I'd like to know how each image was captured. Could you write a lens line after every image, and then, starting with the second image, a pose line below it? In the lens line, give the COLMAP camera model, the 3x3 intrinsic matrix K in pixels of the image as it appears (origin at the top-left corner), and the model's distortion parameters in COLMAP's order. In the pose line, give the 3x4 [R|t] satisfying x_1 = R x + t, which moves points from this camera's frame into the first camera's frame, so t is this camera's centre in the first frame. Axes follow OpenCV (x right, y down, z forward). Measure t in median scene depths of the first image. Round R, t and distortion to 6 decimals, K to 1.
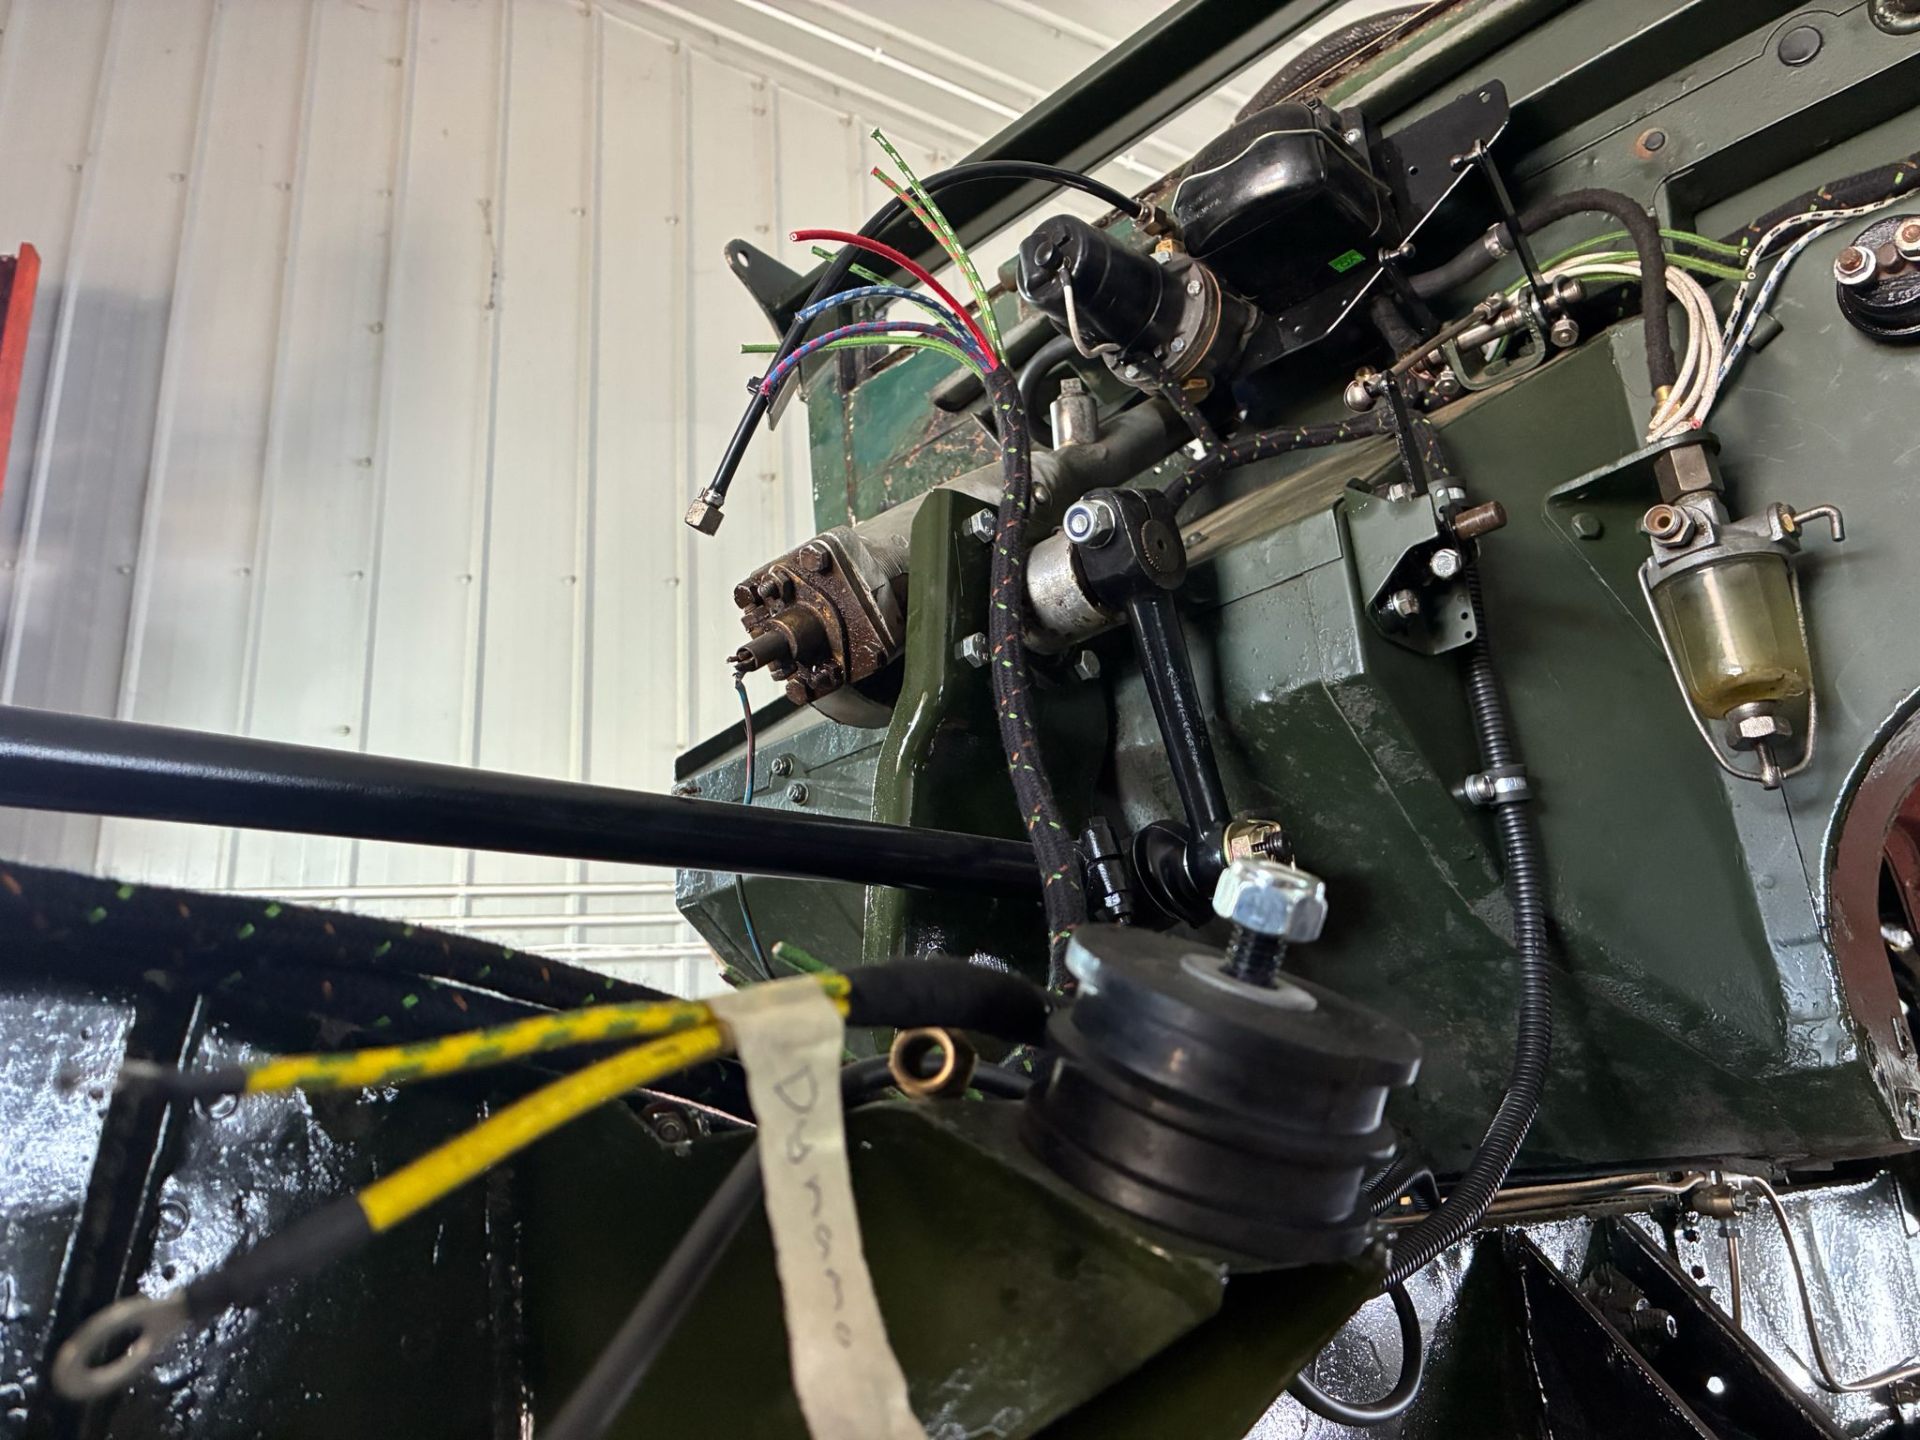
lens RADIAL K [[1437.7, 0, 960.0], [0, 1437.7, 720.0], [0, 0, 1]] dist [0.013610, -0.001776]
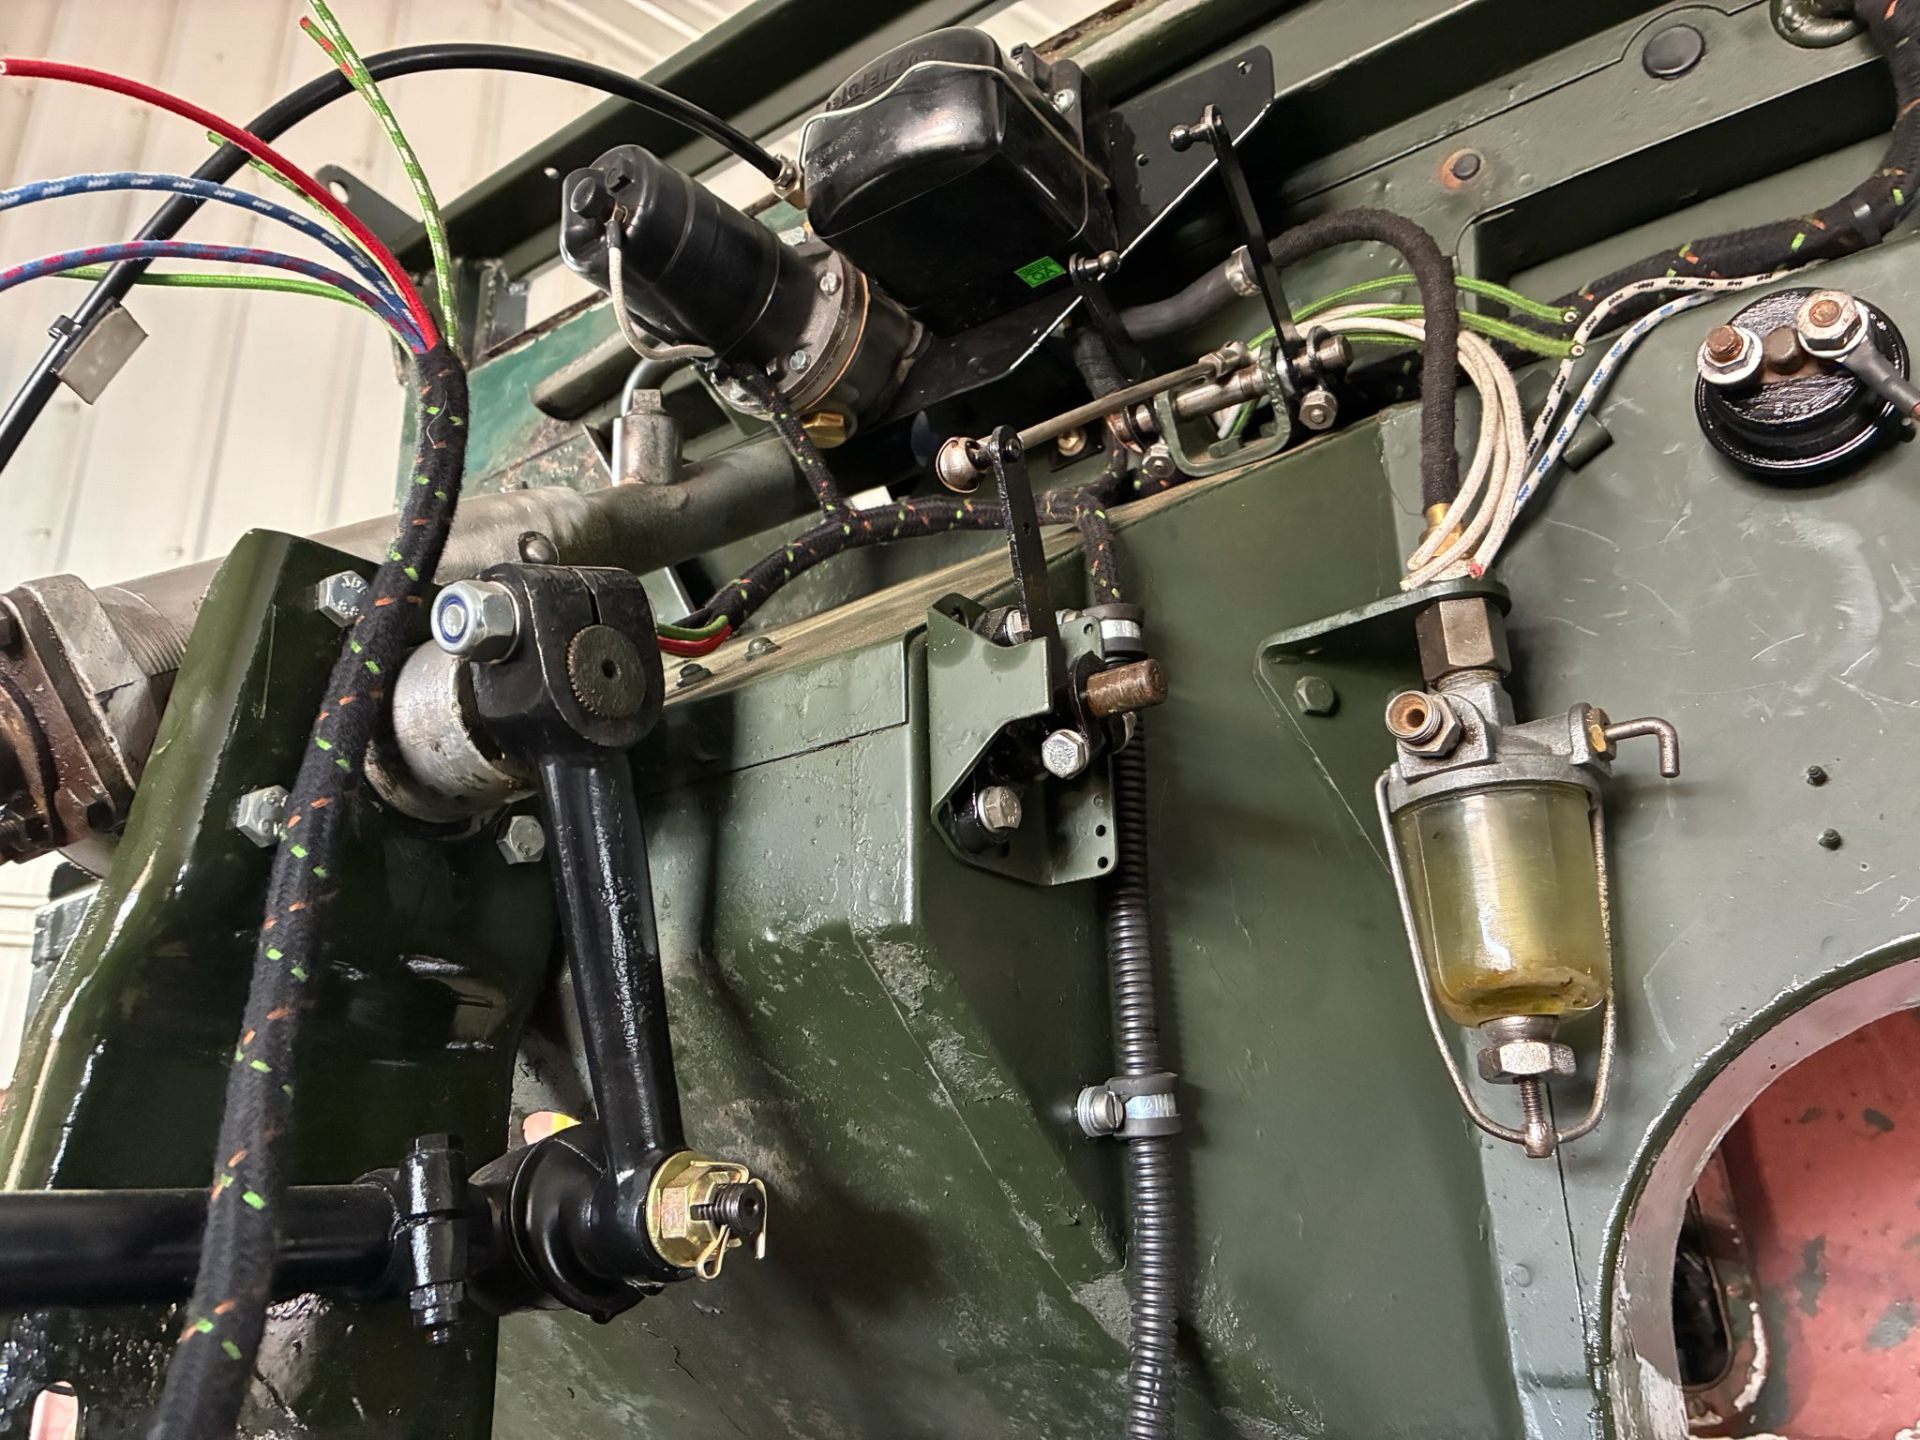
lens RADIAL K [[1437.7, 0, 960.0], [0, 1437.7, 720.0], [0, 0, 1]] dist [0.013610, -0.001776]
pose [[0.987893, 0.100522, 0.118166, 0.203699], [-0.097907, 0.994809, -0.027747, -0.093753], [-0.120341, 0.015841, 0.992606, 0.374314]]
